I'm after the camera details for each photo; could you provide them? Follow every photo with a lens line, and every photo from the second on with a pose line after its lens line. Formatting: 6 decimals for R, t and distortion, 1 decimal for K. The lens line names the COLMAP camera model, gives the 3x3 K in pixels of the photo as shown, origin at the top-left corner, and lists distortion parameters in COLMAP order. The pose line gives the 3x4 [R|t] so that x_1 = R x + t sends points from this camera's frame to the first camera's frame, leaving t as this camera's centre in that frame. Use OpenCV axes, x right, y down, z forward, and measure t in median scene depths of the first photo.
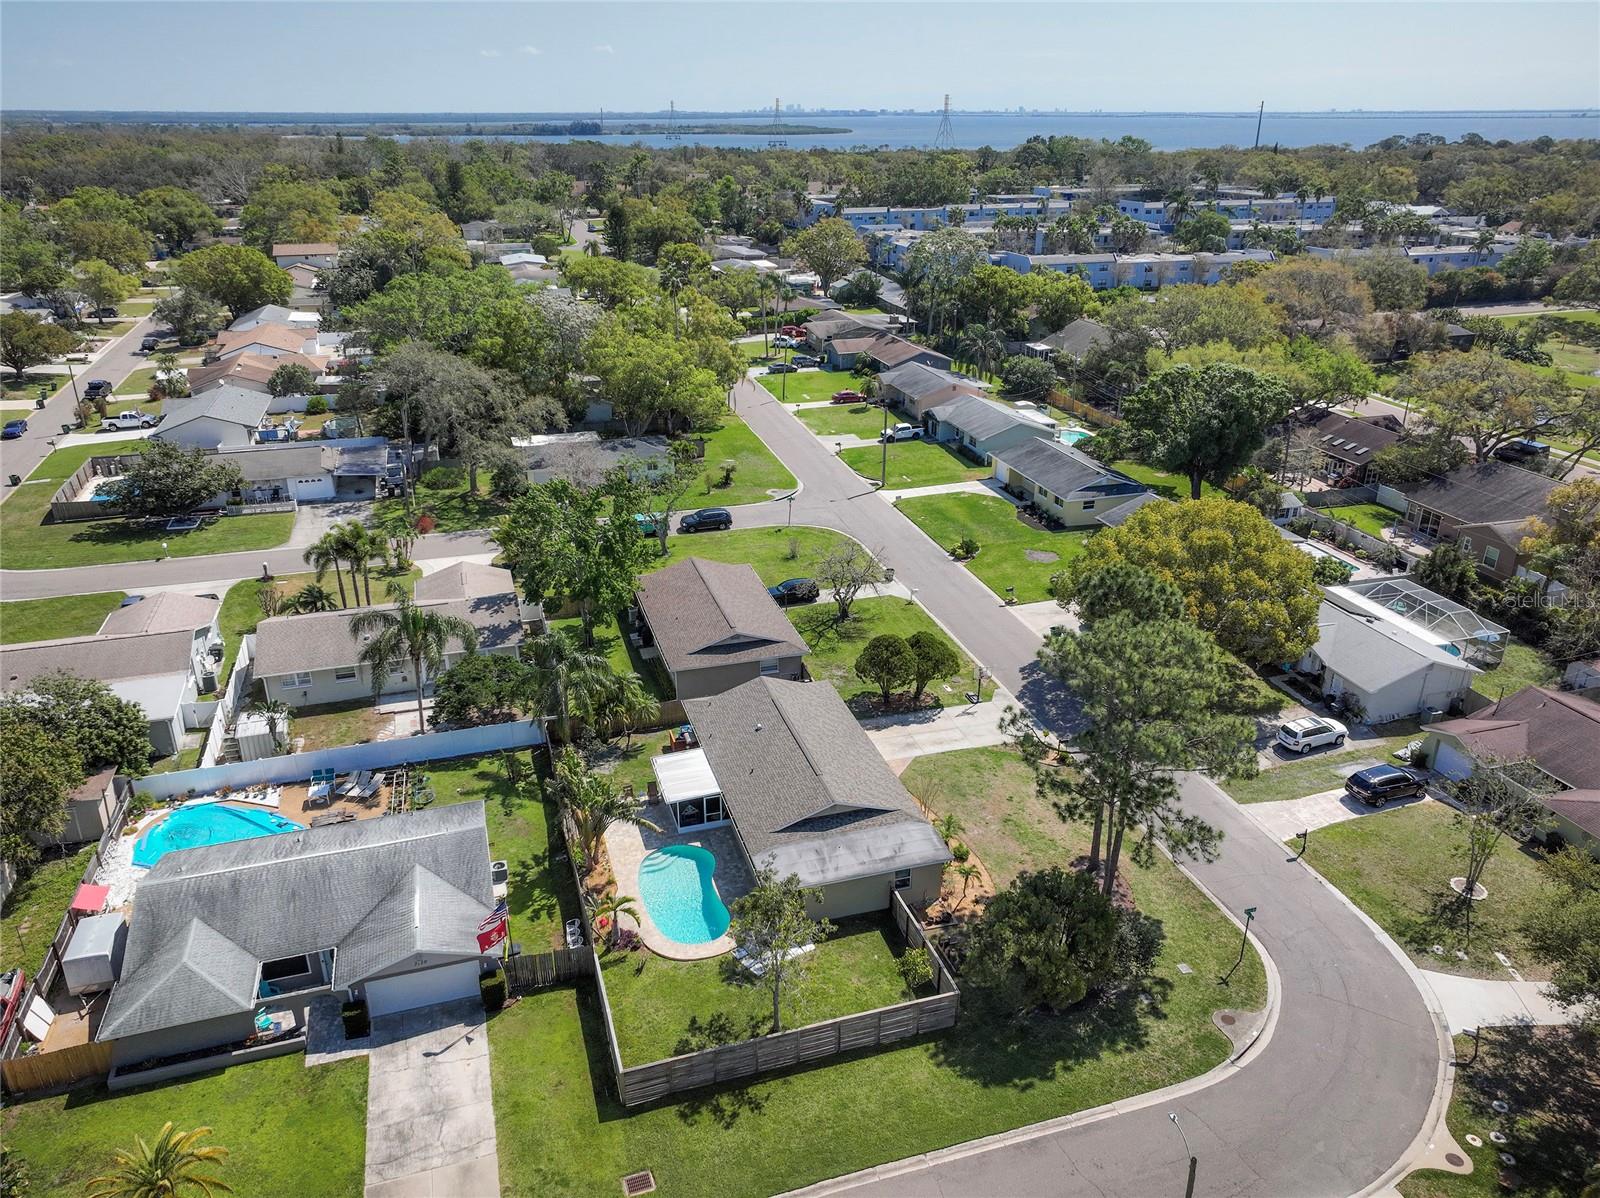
lens RADIAL K [[1132.1, 0, 800.0], [0, 1132.1, 599.0], [0, 0, 1]] dist [0.007003, 0.007221]
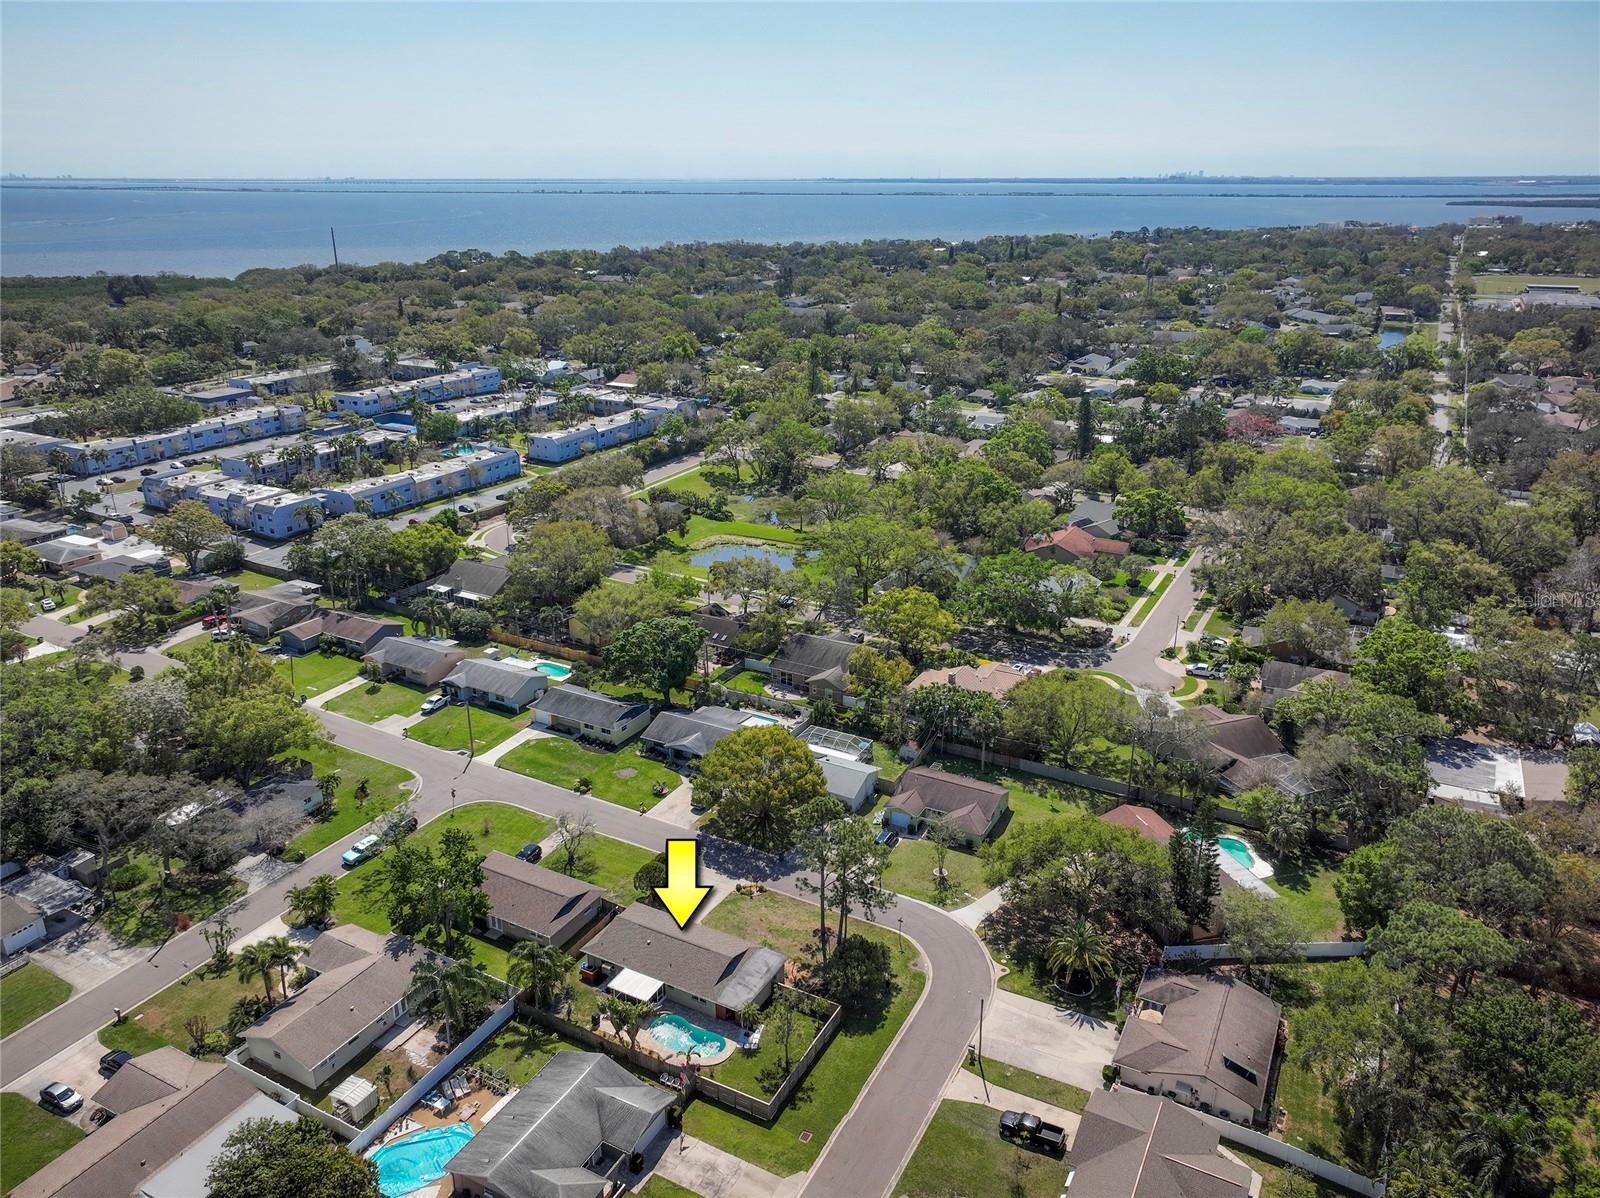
lens RADIAL K [[1142.7, 0, 800.0], [0, 1142.7, 599.0], [0, 0, 1]] dist [0.004507, 0.002537]
pose [[0.711298, -0.242092, 0.659883, -0.890373], [0.275842, 0.959644, 0.054731, -0.424604], [-0.646503, 0.143094, 0.749372, -0.574688]]
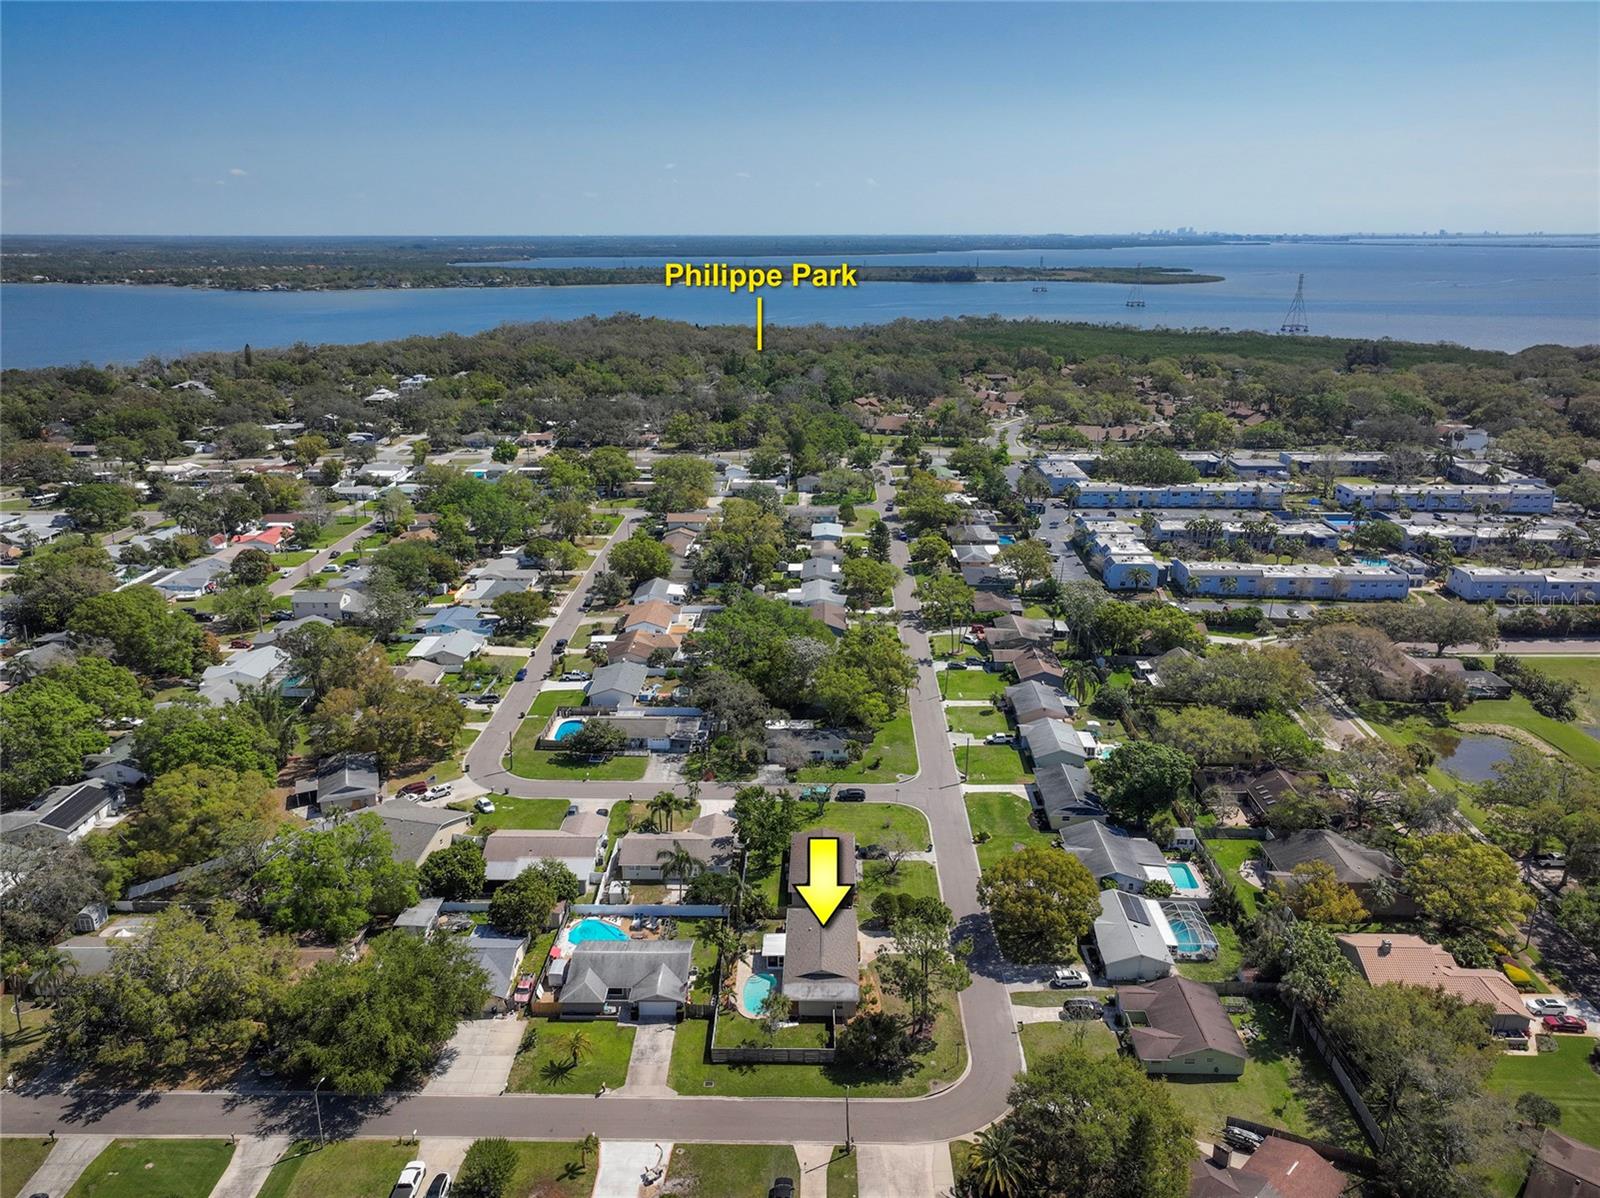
lens RADIAL K [[1132.1, 0, 800.0], [0, 1132.1, 599.0], [0, 0, 1]] dist [0.007003, 0.007221]
pose [[0.949580, 0.097239, -0.298066, 0.544131], [-0.124348, 0.989525, -0.073335, -0.366880], [0.287813, 0.106701, 0.951724, -1.235927]]
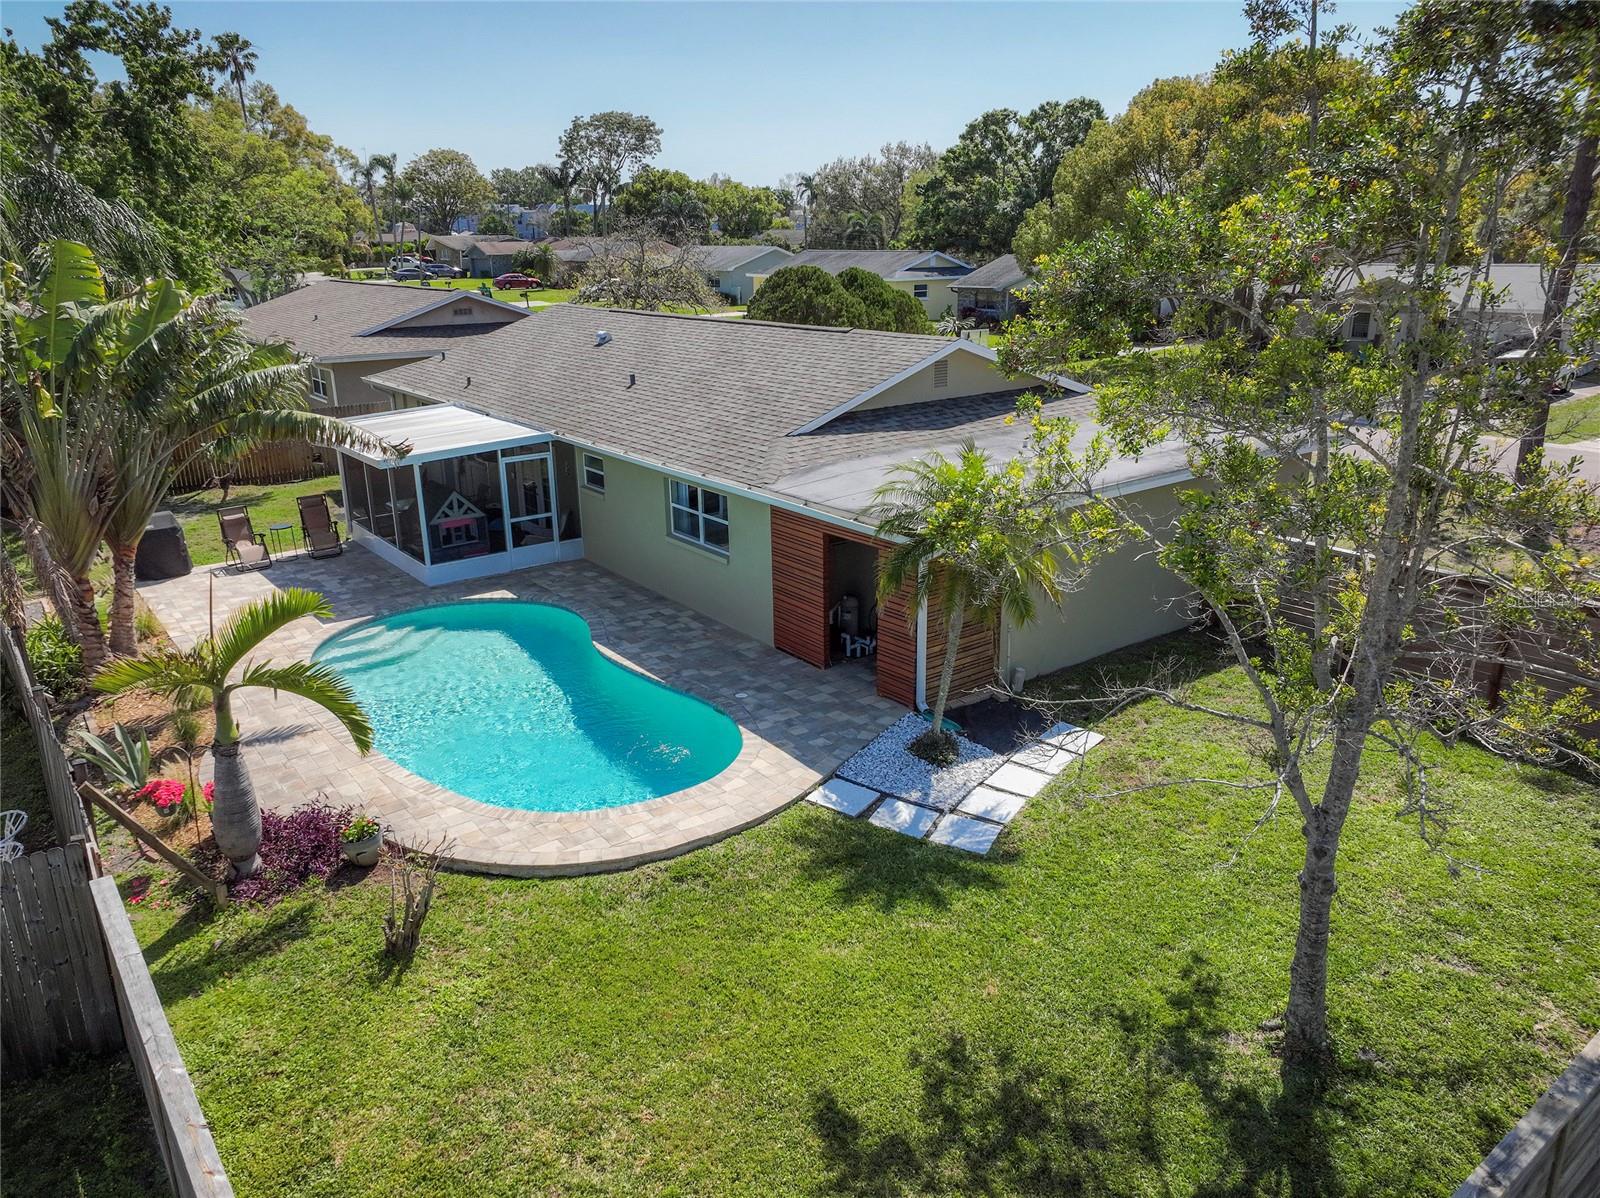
lens RADIAL K [[1132.1, 0, 800.0], [0, 1132.1, 599.0], [0, 0, 1]] dist [0.007003, 0.007221]
pose [[0.936365, -0.124591, 0.328172, -0.101716], [0.157982, 0.984433, -0.077023, 0.224030], [-0.313468, 0.123967, 0.941472, 0.606074]]
